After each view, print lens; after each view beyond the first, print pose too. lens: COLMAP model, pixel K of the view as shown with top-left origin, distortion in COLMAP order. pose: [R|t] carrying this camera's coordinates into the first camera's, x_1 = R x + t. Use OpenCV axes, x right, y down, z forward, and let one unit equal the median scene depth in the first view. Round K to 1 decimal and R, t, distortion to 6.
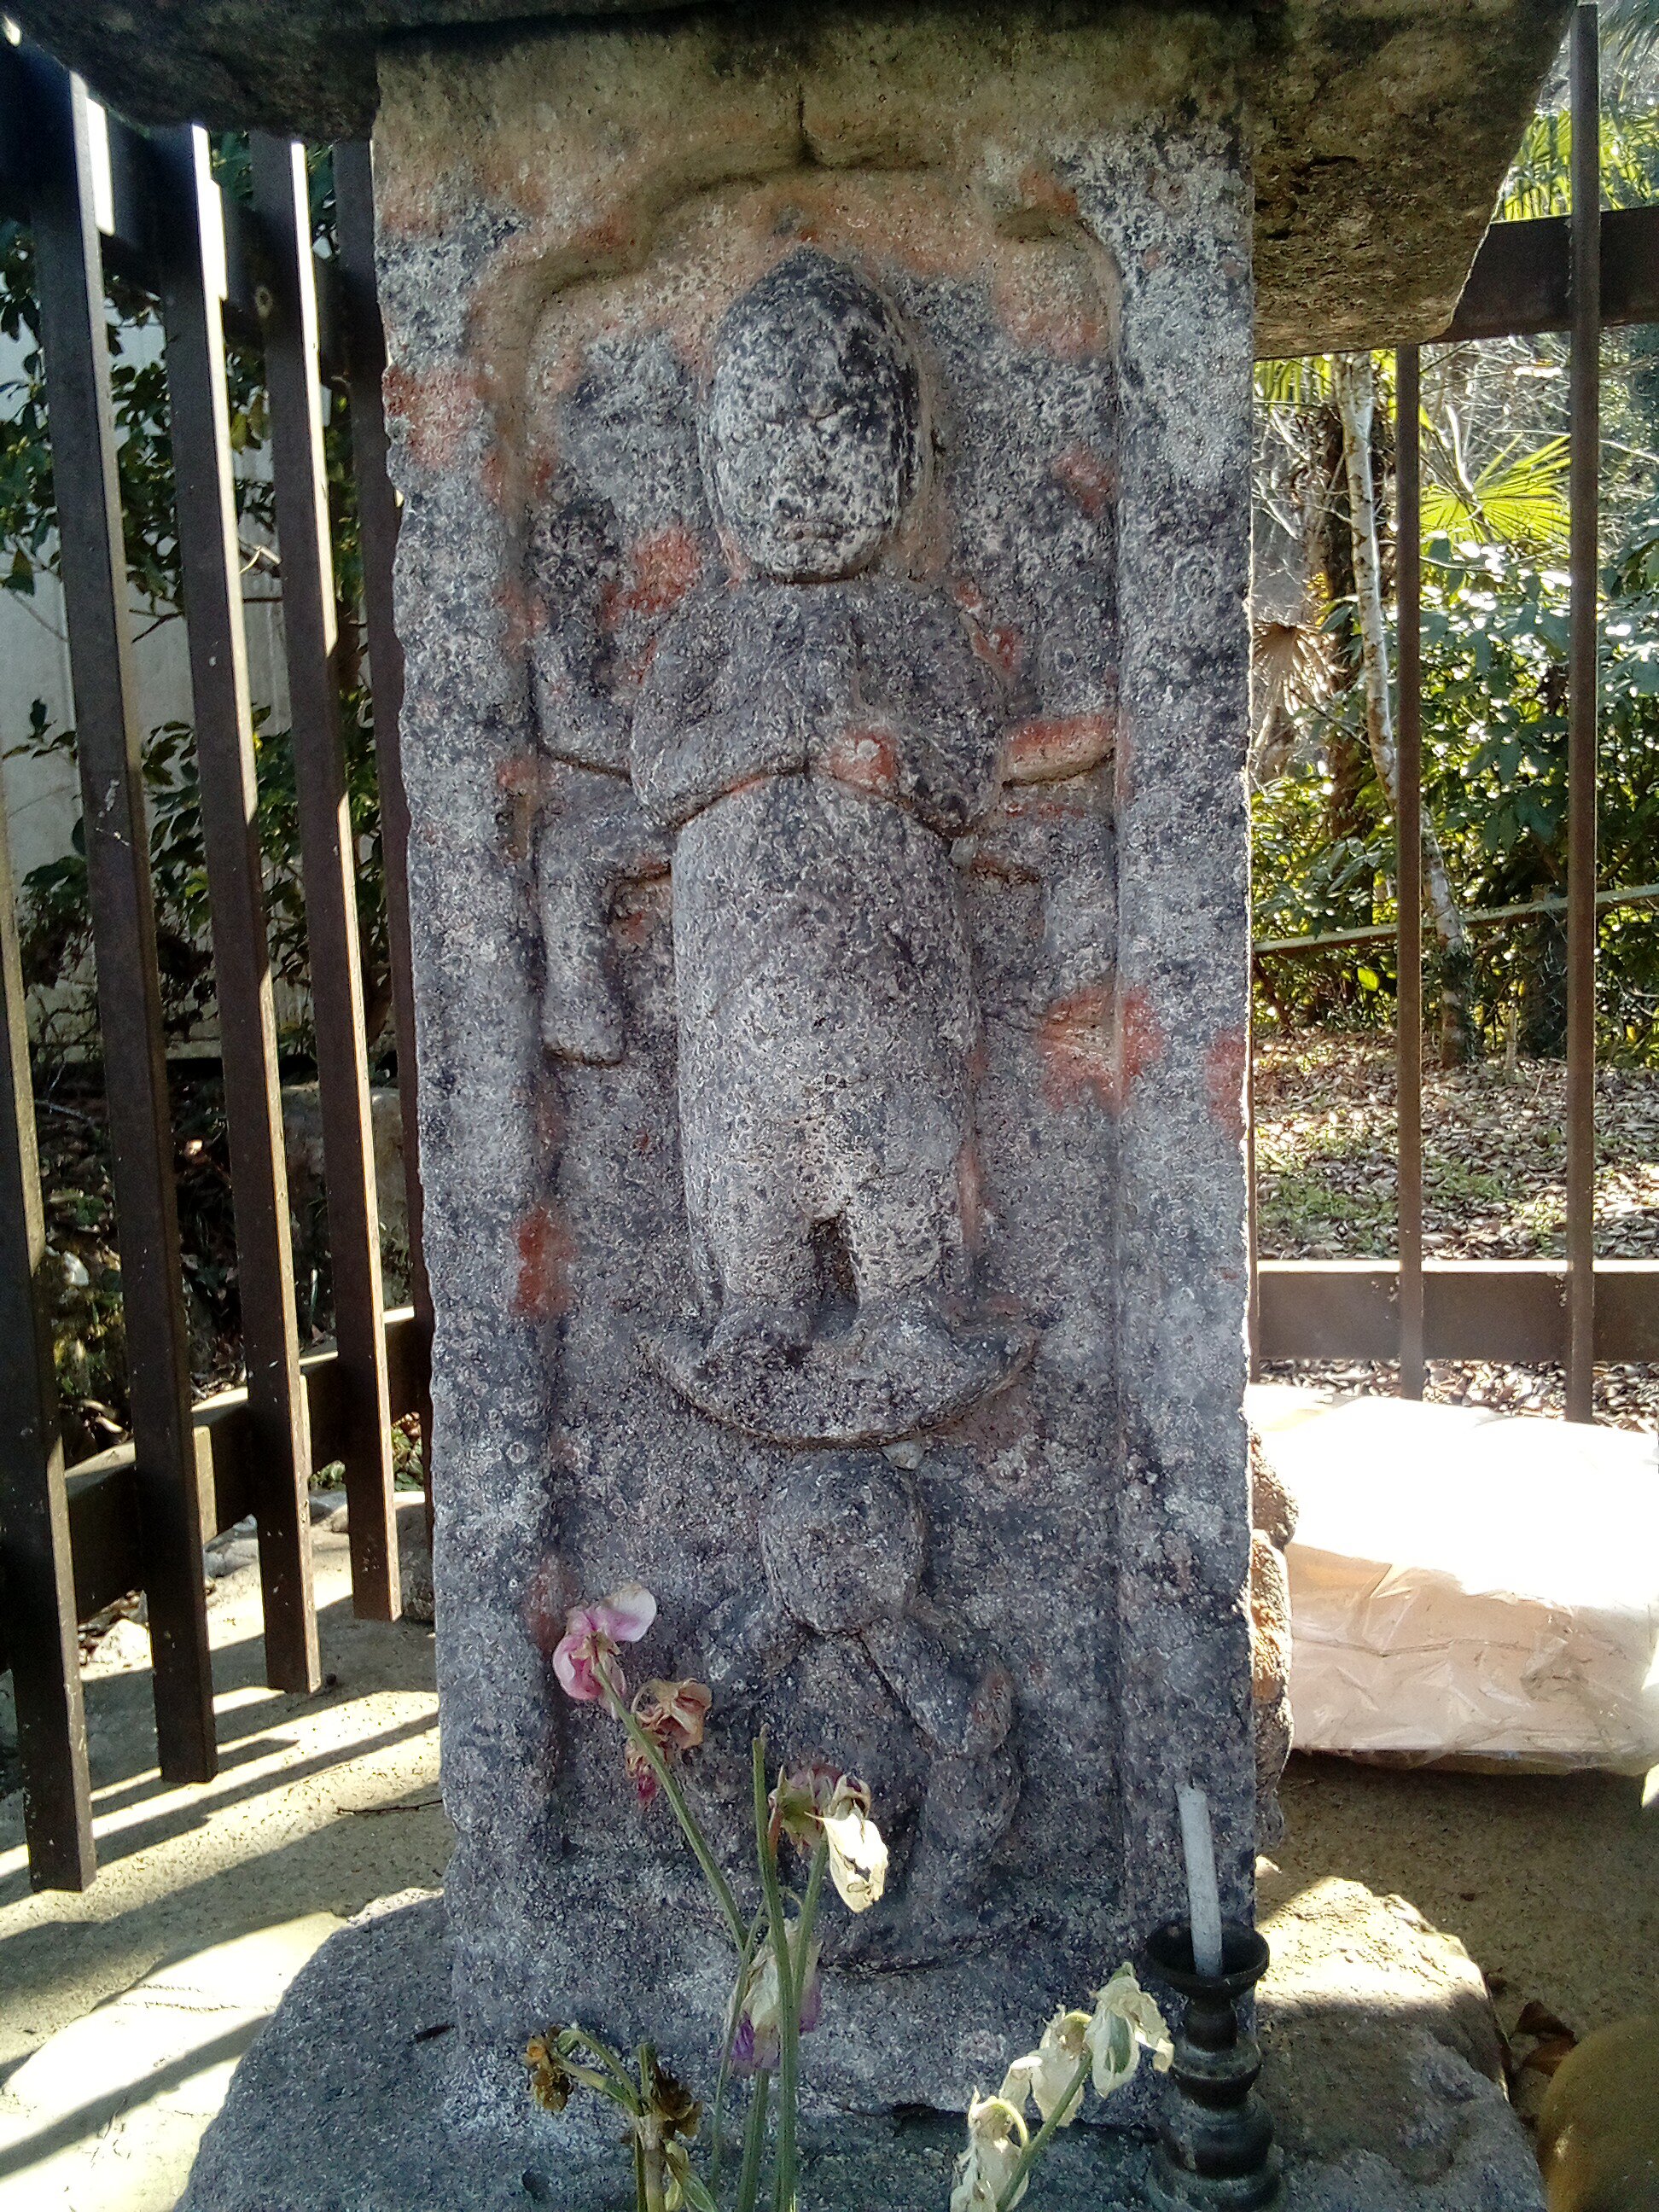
lens RADIAL K [[1865.6, 0, 829.5], [0, 1865.6, 1106.0], [0, 0, 1]] dist [0.105734, -0.180064]
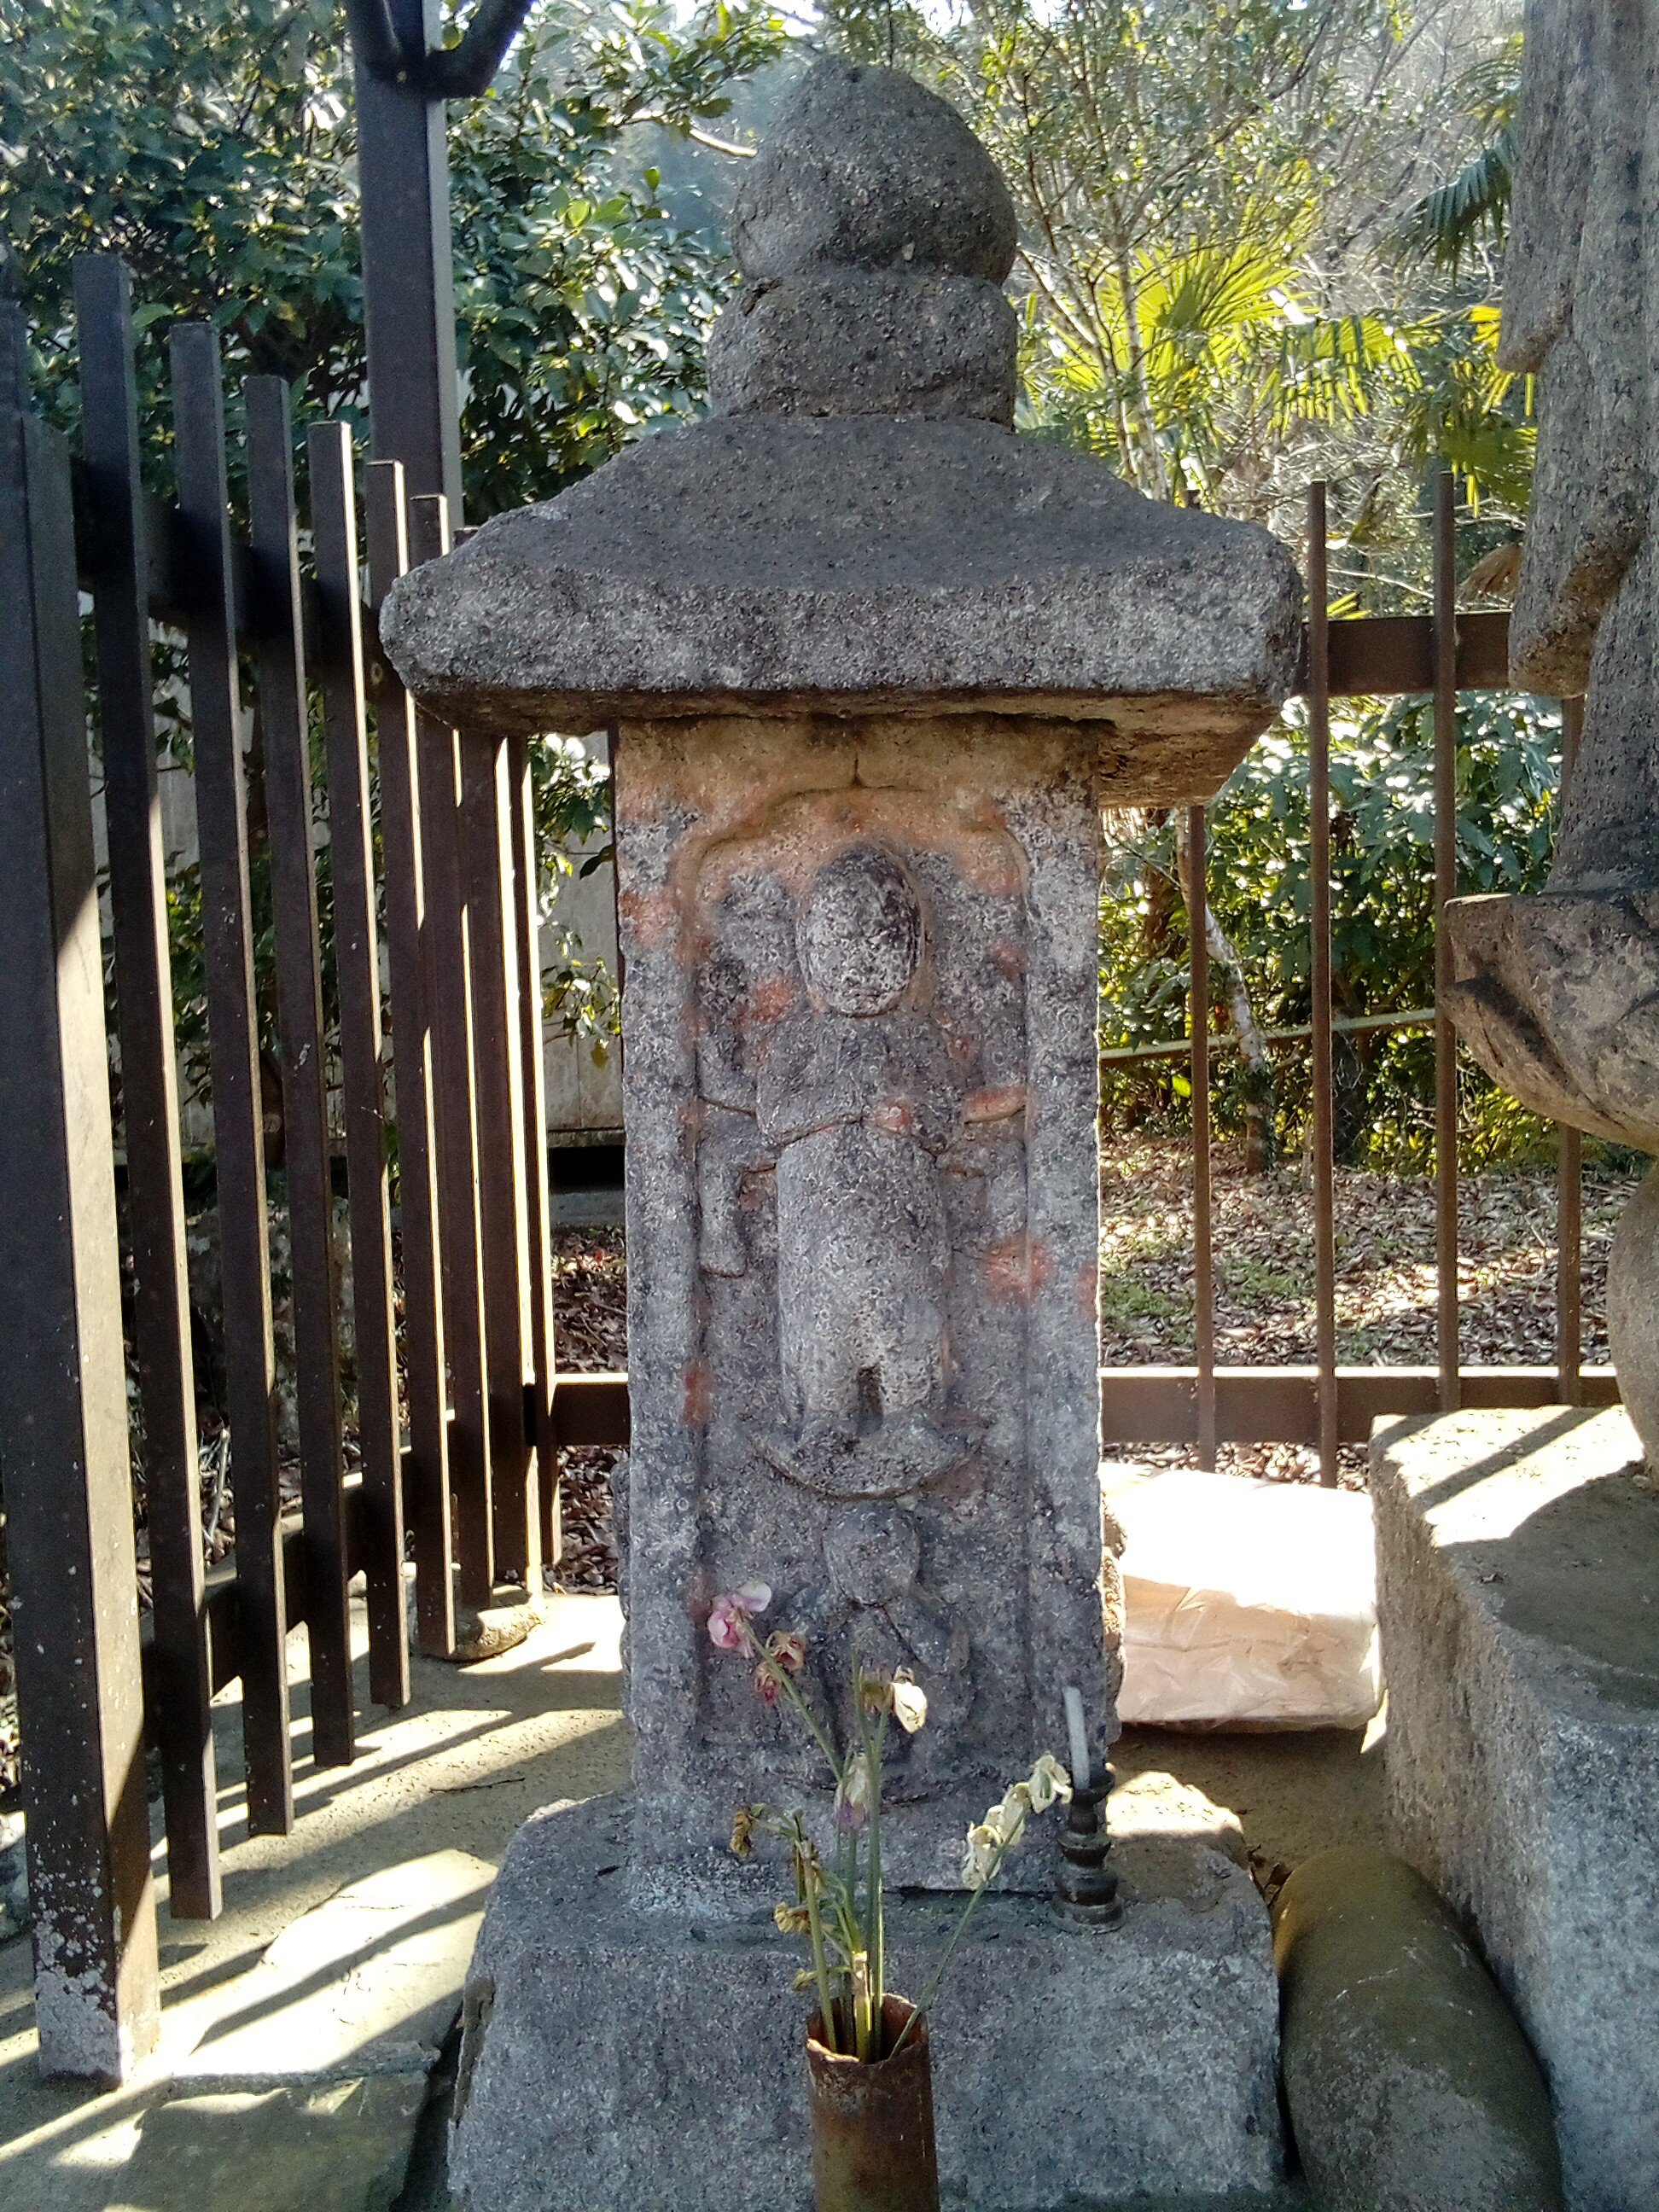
lens RADIAL K [[1849.4, 0, 829.5], [0, 1849.4, 1106.0], [0, 0, 1]] dist [0.139127, -0.225583]
pose [[0.995931, 0.004751, 0.089994, -0.188570], [-0.000581, 0.998927, -0.046300, -0.101771], [-0.090117, 0.046059, 0.994866, -0.729617]]
